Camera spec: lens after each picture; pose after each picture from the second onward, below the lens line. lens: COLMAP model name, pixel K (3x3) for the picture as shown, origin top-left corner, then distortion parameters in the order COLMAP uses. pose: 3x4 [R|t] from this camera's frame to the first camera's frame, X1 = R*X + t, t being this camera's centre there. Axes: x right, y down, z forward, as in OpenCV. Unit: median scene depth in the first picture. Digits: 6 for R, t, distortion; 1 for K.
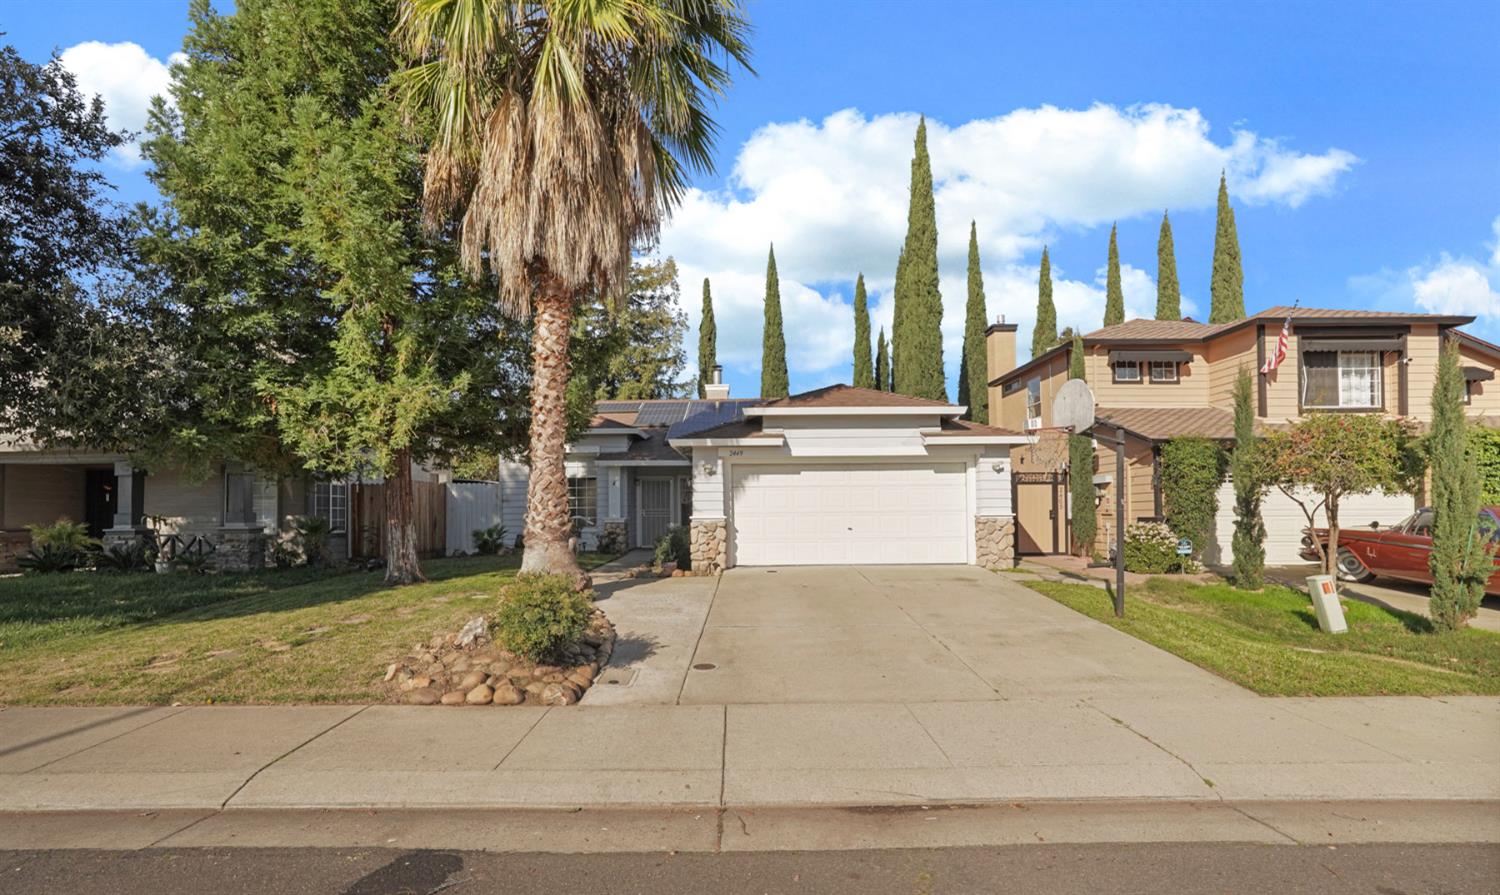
lens RADIAL K [[654.5, 0, 720.8], [0, 654.5, 505.6], [0, 0, 1]] dist [-0.010353, 0.000111]
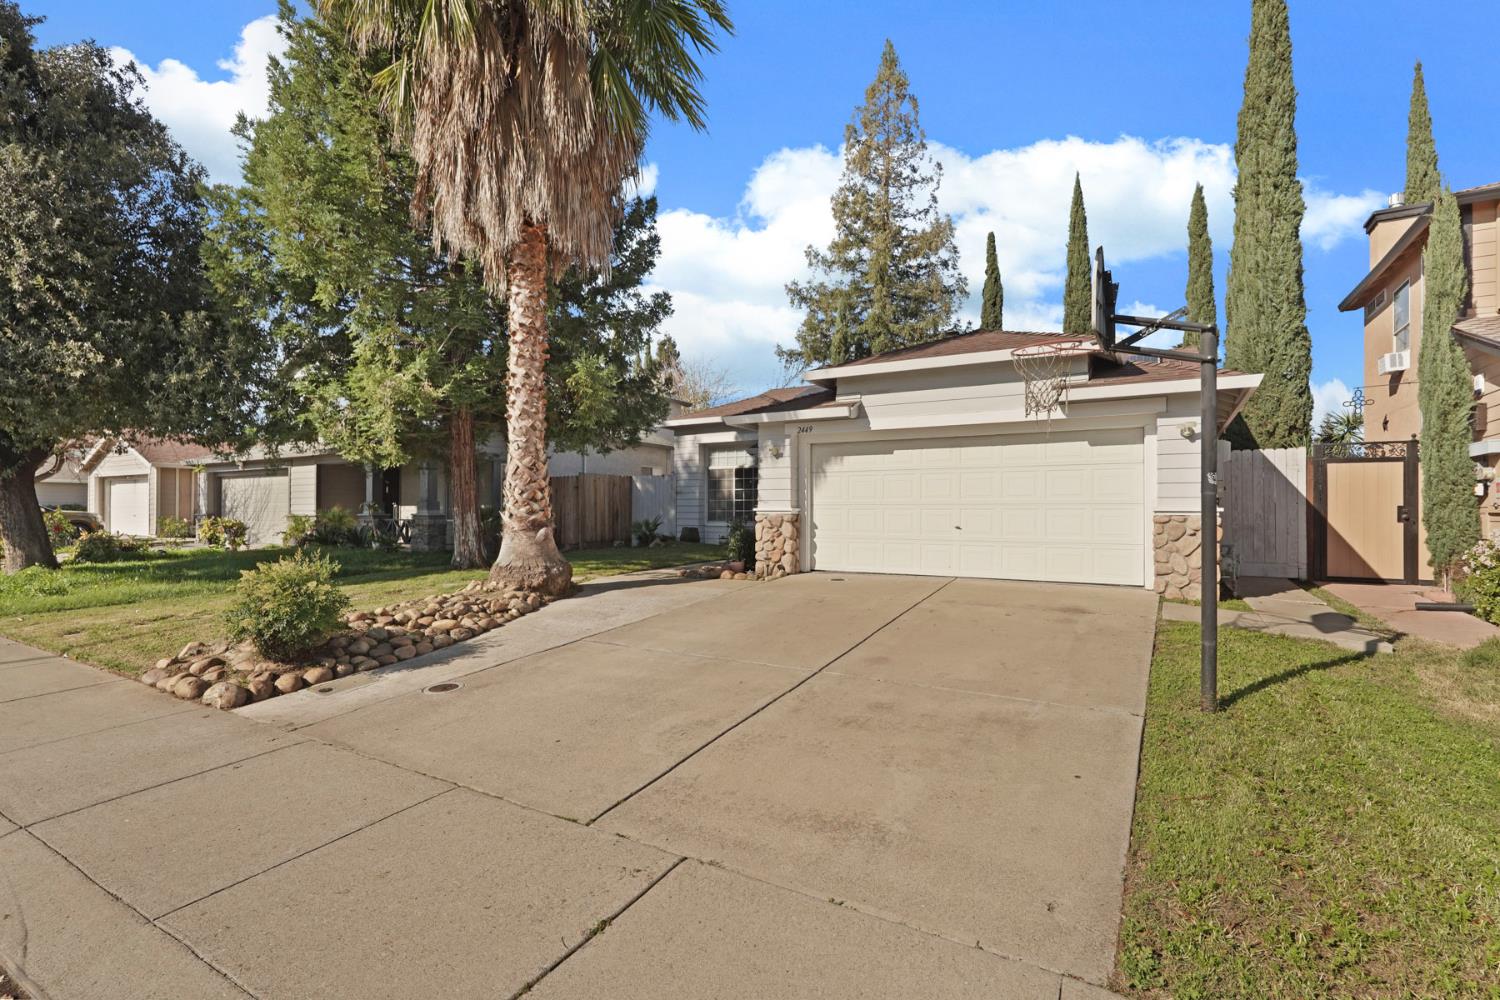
lens RADIAL K [[669.8, 0, 748.7], [0, 669.8, 509.0], [0, 0, 1]] dist [-0.010520, 0.006474]
pose [[0.869904, 0.009964, -0.493120, 0.368246], [-0.005946, 0.999935, 0.009717, 0.009382], [0.493185, -0.005521, 0.869907, 0.250377]]
